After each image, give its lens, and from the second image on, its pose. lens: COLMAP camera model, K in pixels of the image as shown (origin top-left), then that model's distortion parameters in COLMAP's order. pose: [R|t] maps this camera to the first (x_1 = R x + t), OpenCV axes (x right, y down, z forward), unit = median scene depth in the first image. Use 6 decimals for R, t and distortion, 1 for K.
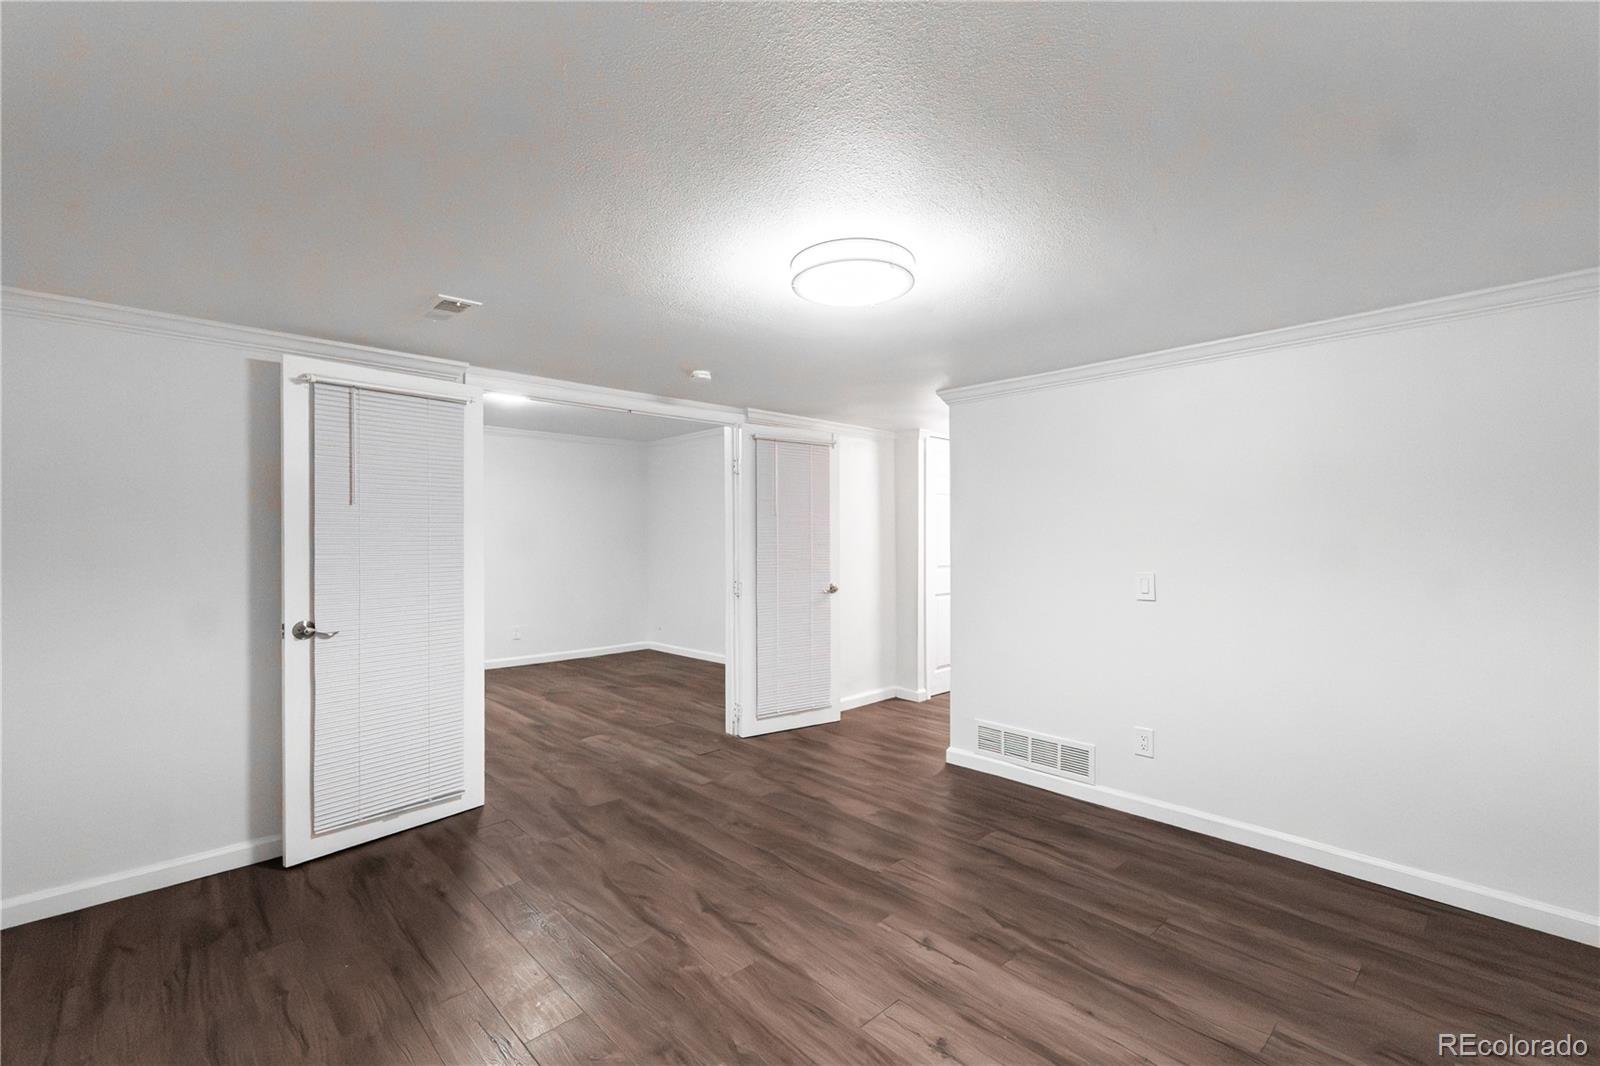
lens RADIAL K [[688.2, 0, 792.8], [0, 688.2, 536.7], [0, 0, 1]] dist [0.009016, -0.000124]
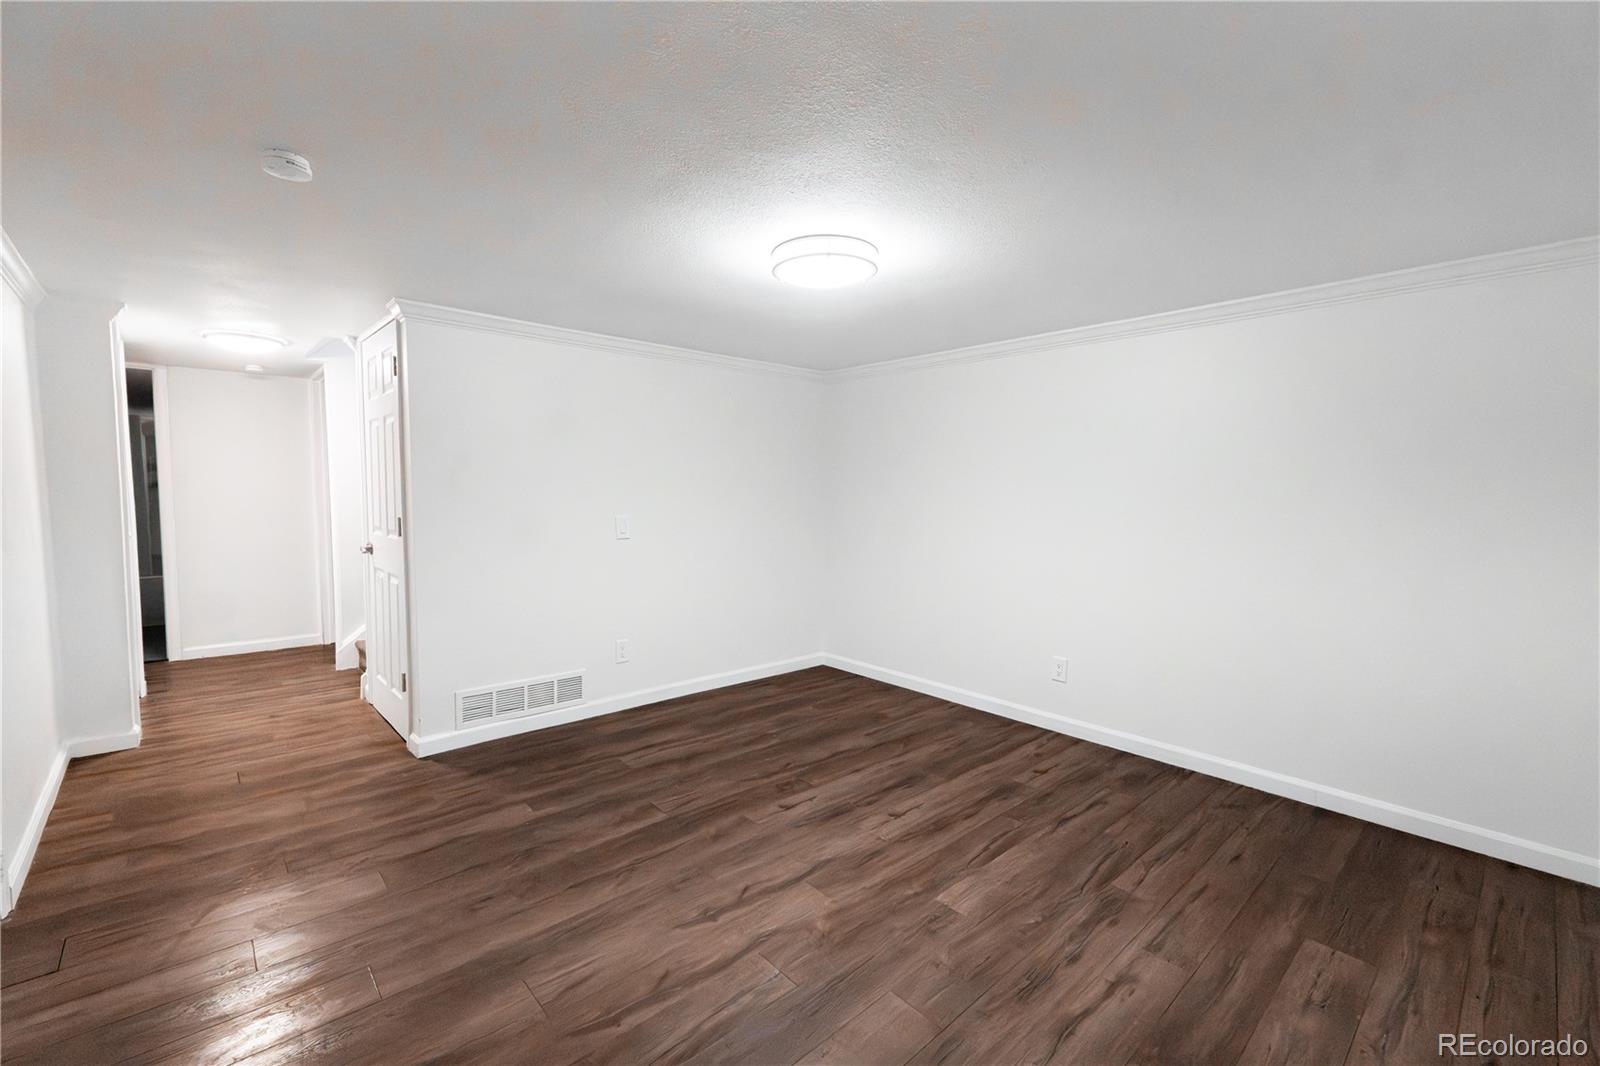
lens RADIAL K [[688.2, 0, 792.8], [0, 688.2, 536.7], [0, 0, 1]] dist [0.009016, -0.000124]
pose [[0.016843, -0.066435, 0.997649, -0.836170], [-0.008730, 0.997742, 0.066588, 0.004083], [-0.999820, -0.009831, 0.016225, 0.779417]]
